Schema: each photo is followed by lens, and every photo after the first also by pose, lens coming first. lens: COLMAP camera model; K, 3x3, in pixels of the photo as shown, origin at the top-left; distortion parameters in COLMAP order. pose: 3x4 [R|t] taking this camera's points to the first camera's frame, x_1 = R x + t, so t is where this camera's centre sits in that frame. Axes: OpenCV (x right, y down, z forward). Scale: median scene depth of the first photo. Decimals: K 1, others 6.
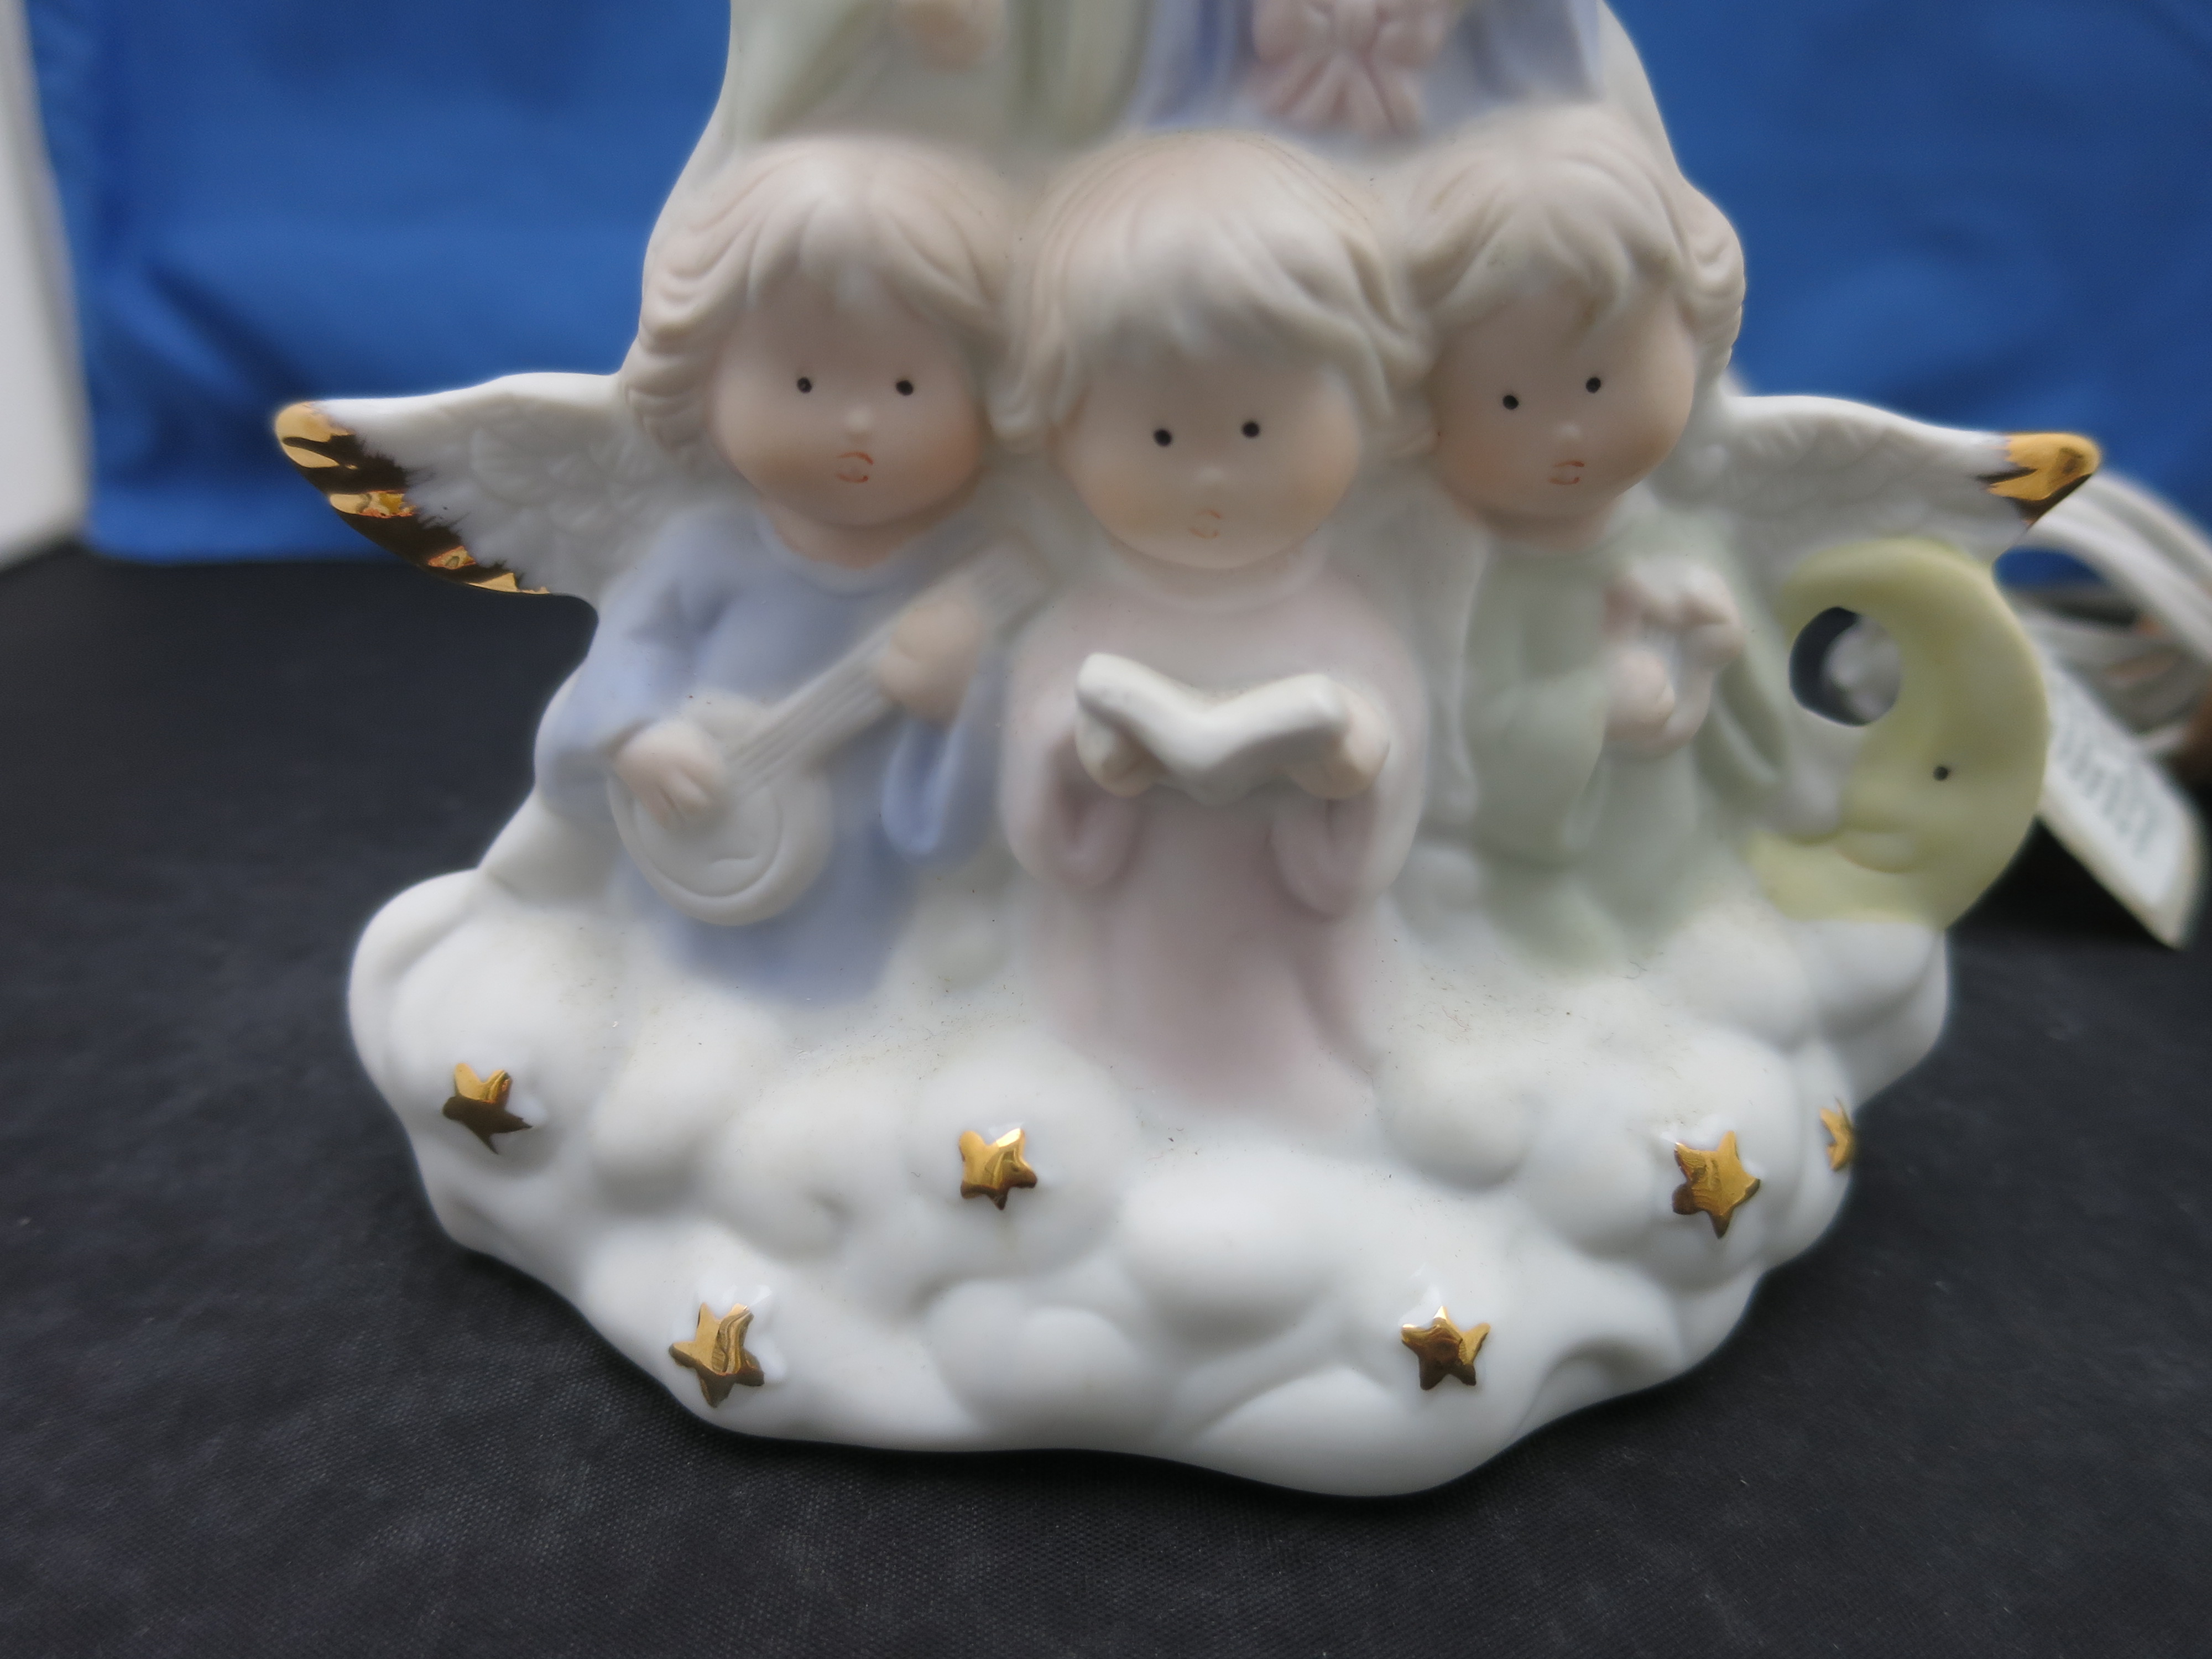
lens RADIAL K [[1632.6, 0, 1097.2], [0, 1632.6, 847.2], [0, 0, 1]] dist [-0.055989, 0.012085]
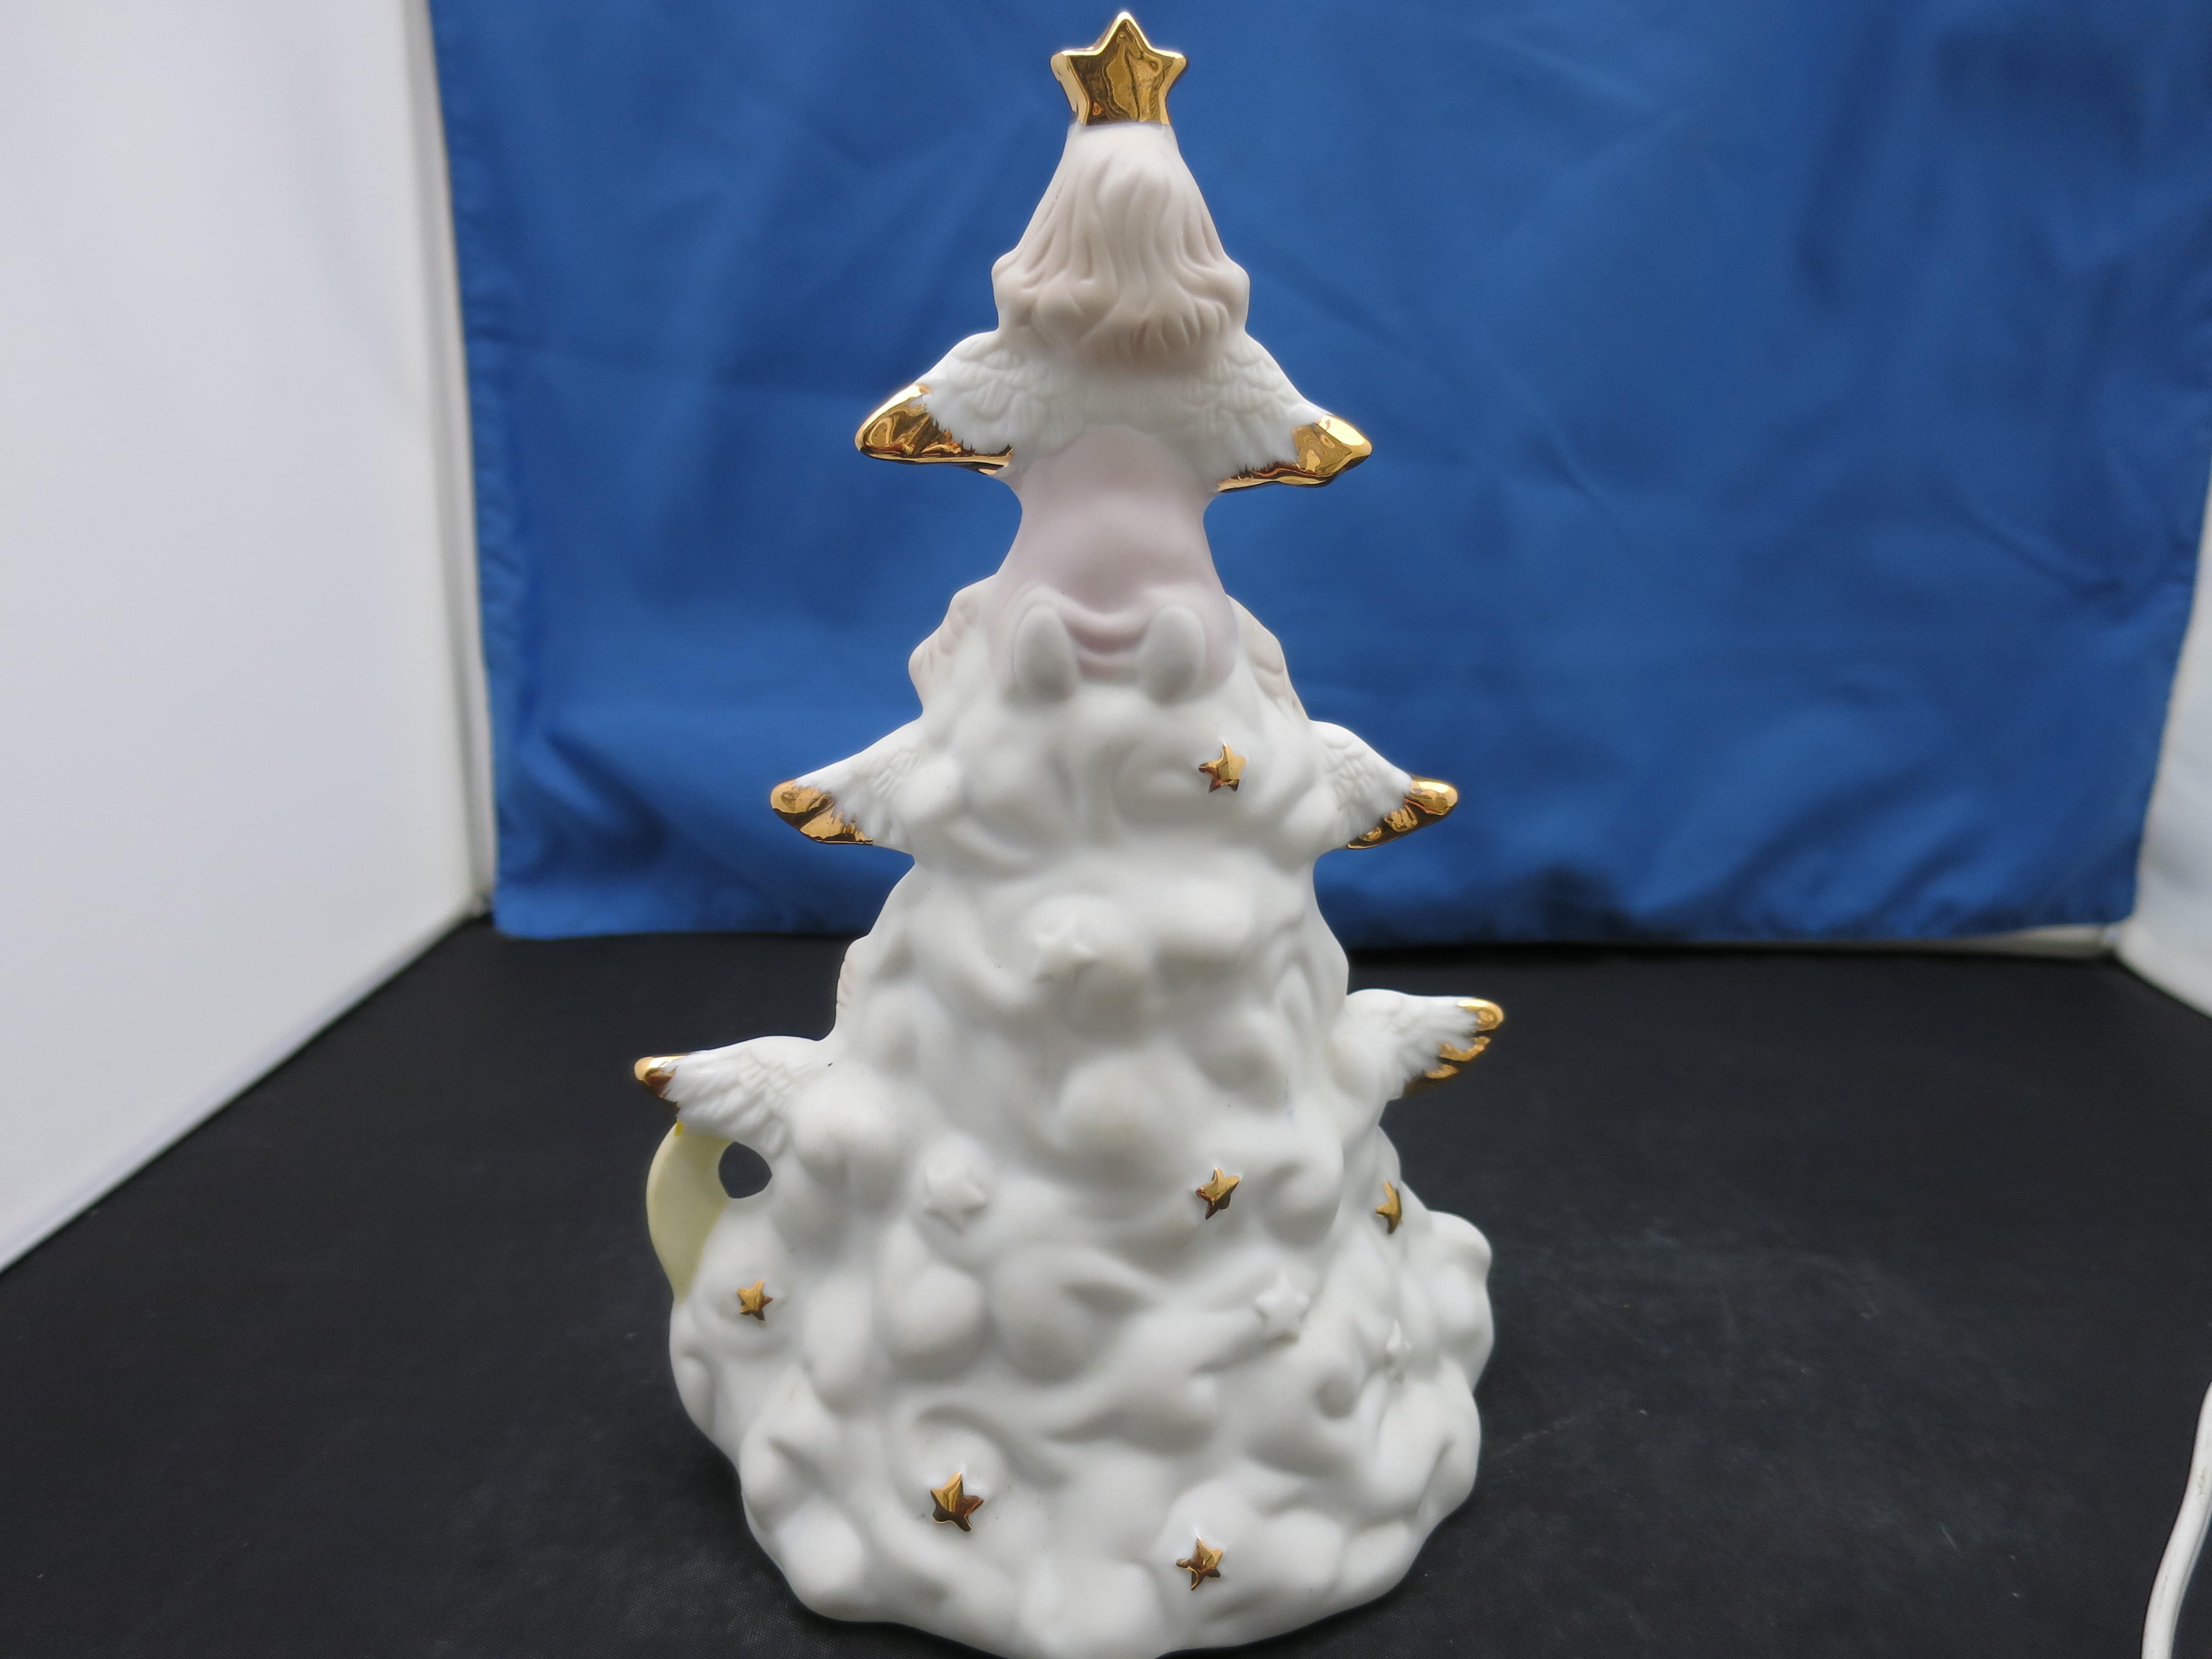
lens RADIAL K [[1632.6, 0, 1088.1], [0, 1632.6, 821.6], [0, 0, 1]] dist [-0.055989, 0.012085]
pose [[0.999336, -0.013618, -0.033801, -0.232285], [0.008901, 0.990672, -0.135980, -0.271335], [0.035338, 0.135589, 0.990135, -1.170186]]
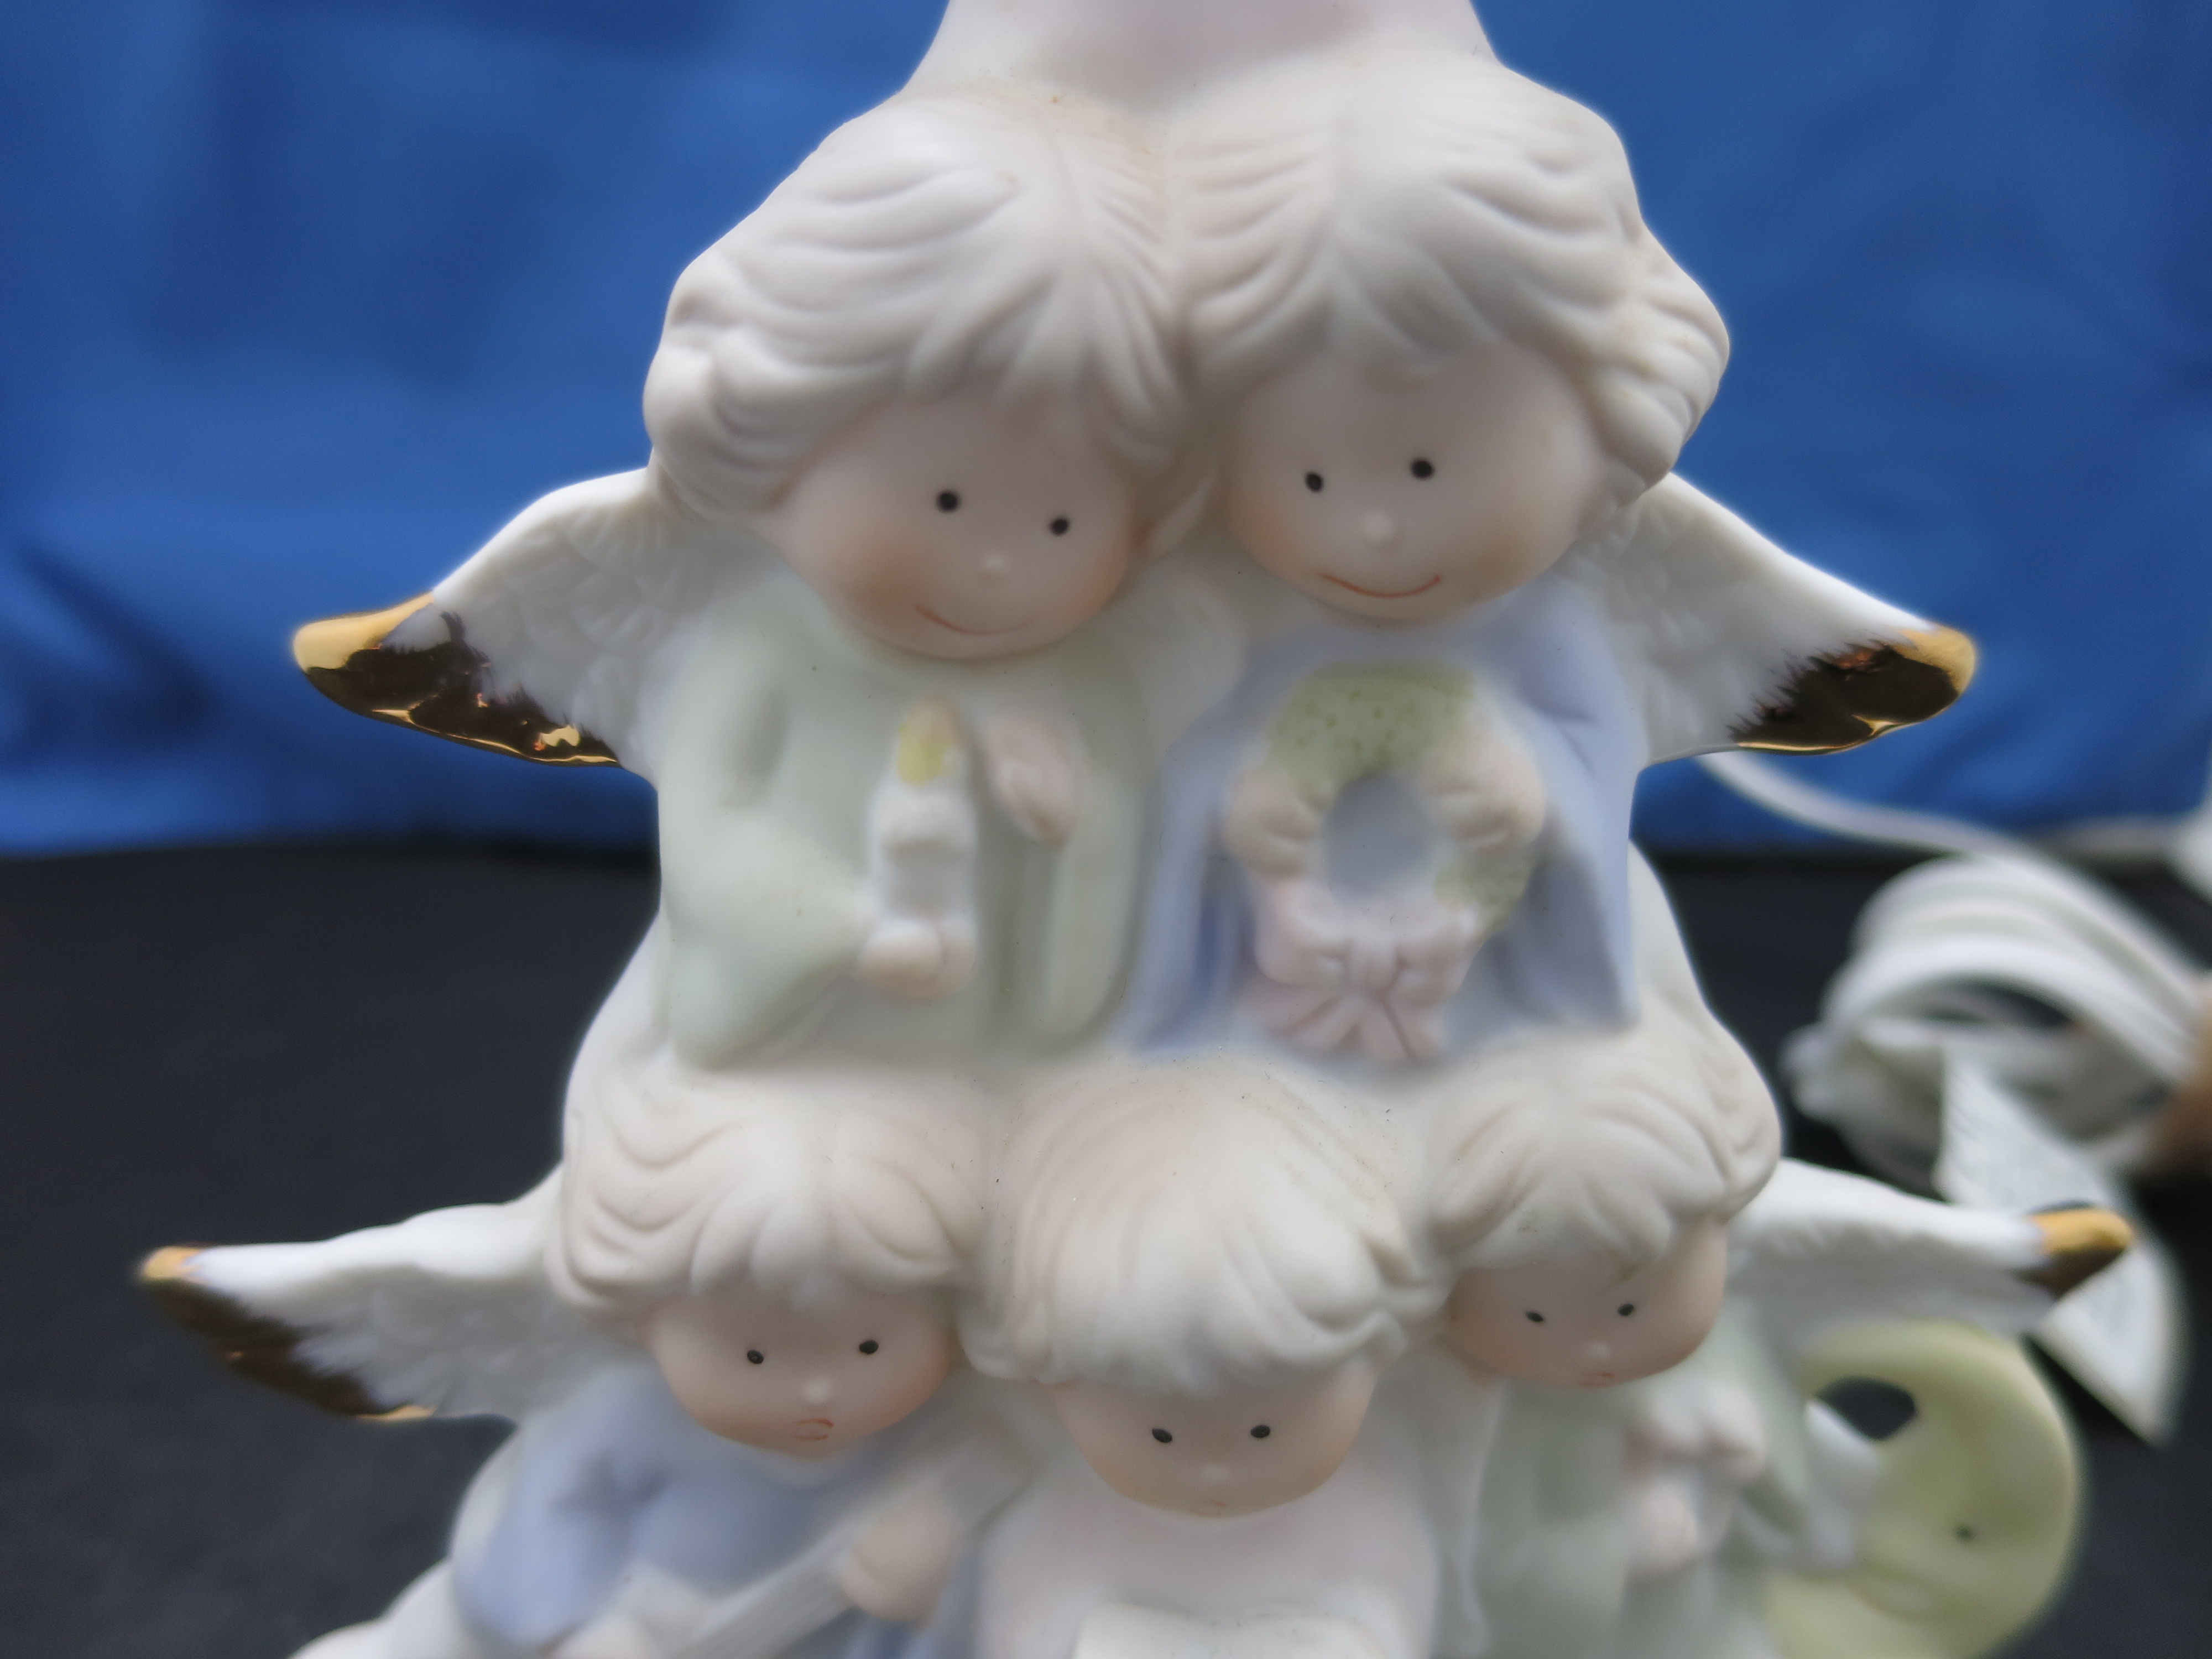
lens RADIAL K [[1632.6, 0, 1091.6], [0, 1632.6, 836.7], [0, 0, 1]] dist [-0.055989, 0.012085]
pose [[0.998504, -0.013668, 0.052935, -0.035288], [0.015121, 0.999517, -0.027147, -0.480434], [-0.052538, 0.027906, 0.998229, 0.088670]]
